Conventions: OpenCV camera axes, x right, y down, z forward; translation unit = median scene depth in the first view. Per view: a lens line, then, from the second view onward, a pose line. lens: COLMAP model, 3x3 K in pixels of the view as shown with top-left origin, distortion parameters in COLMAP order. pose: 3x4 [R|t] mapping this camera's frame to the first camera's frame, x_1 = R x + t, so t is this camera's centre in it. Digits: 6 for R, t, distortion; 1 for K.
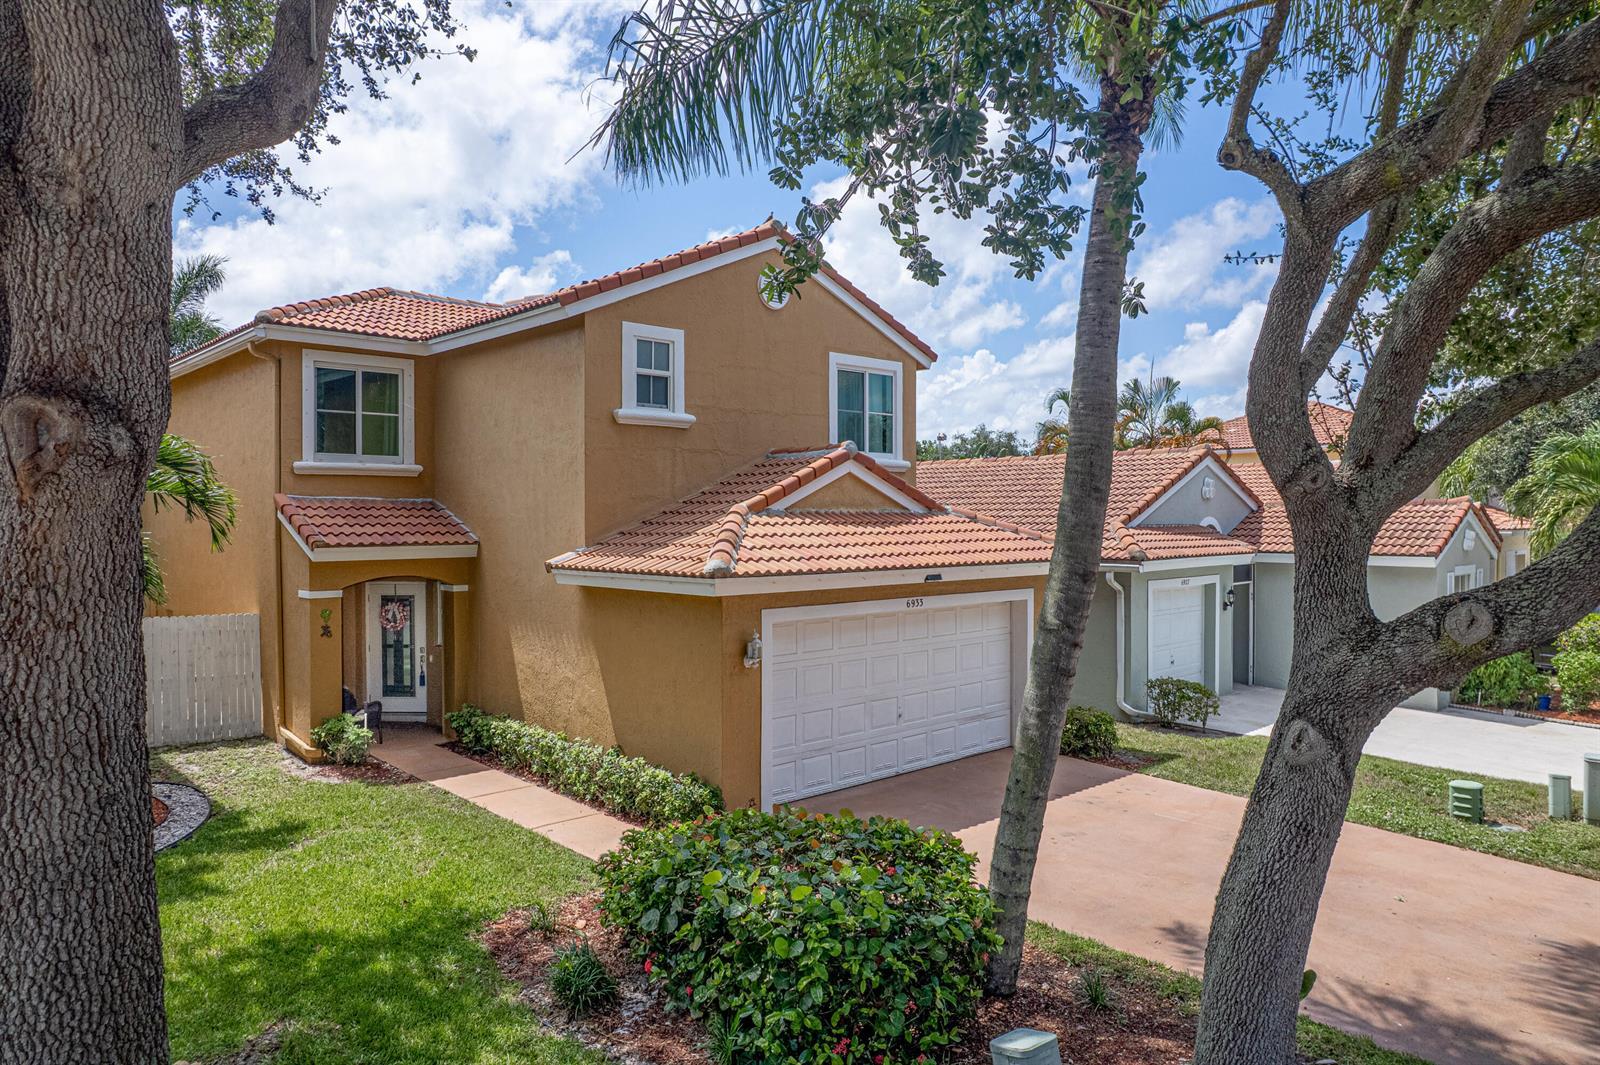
lens RADIAL K [[1021.2, 0, 800.0], [0, 1021.2, 532.5], [0, 0, 1]] dist [0.000048, -0.000029]
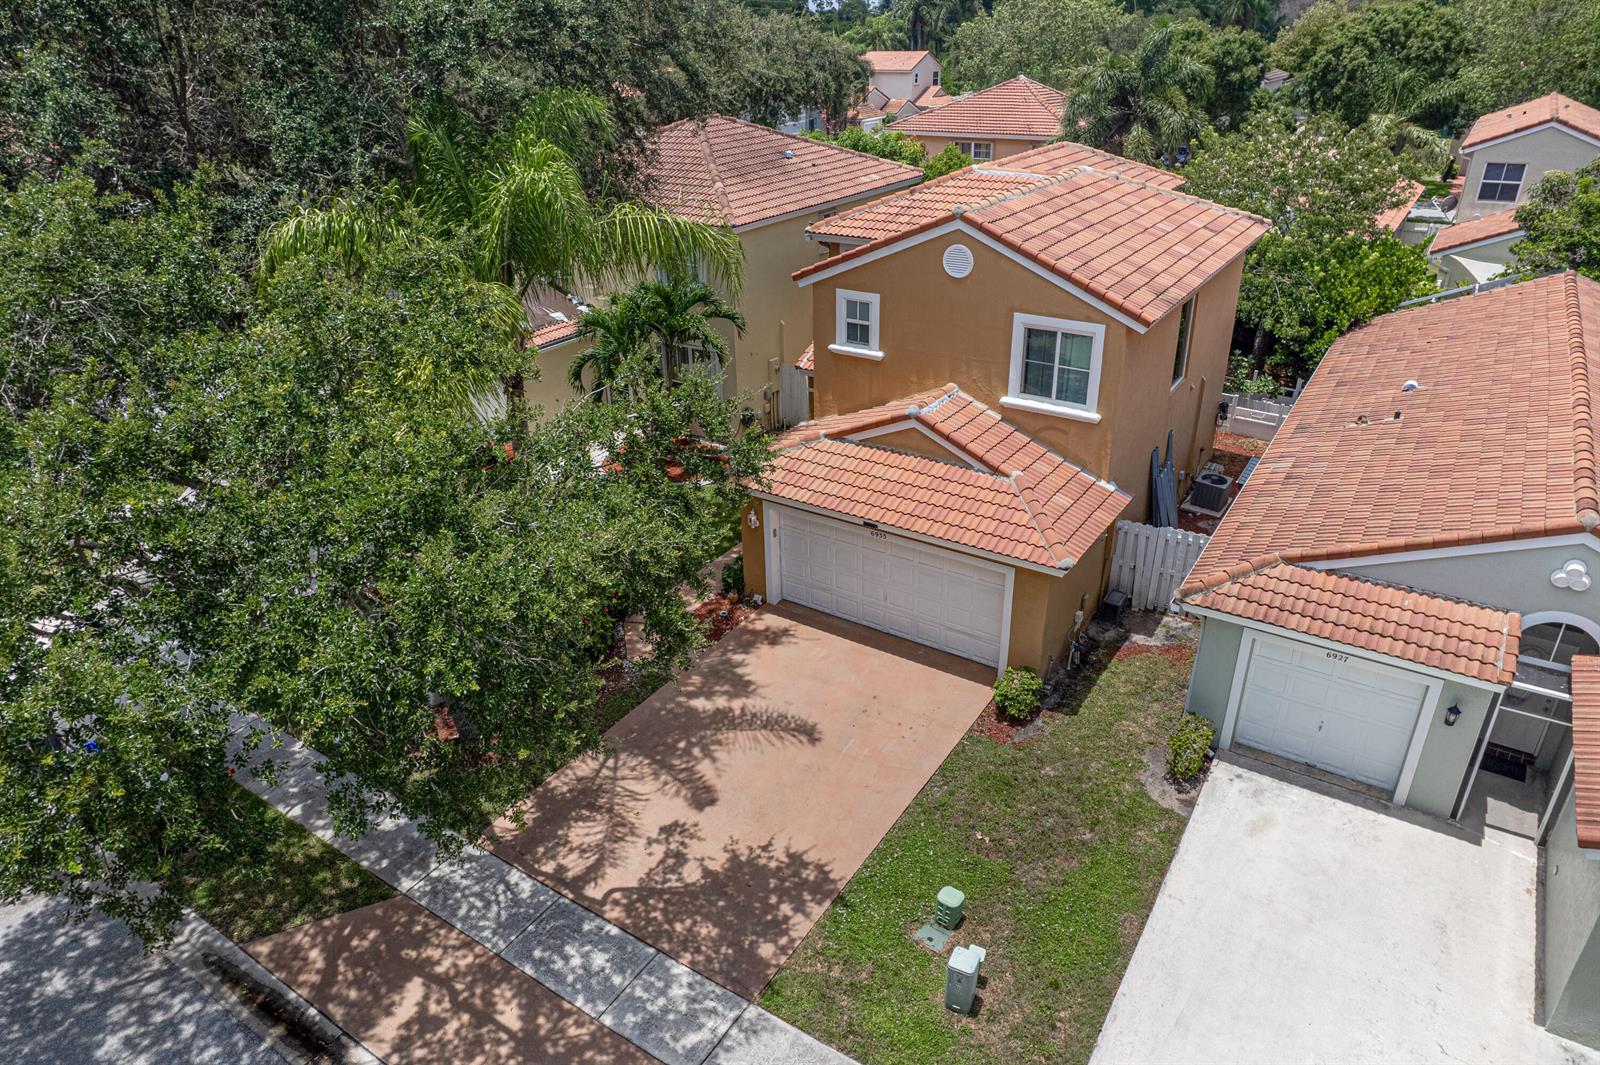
lens RADIAL K [[1021.2, 0, 800.0], [0, 1021.2, 532.5], [0, 0, 1]] dist [0.000048, -0.000029]
pose [[0.241533, 0.437540, -0.866152, 1.274363], [-0.003247, 0.892939, 0.450166, -0.555589], [0.970387, -0.105918, 0.217095, 0.552802]]
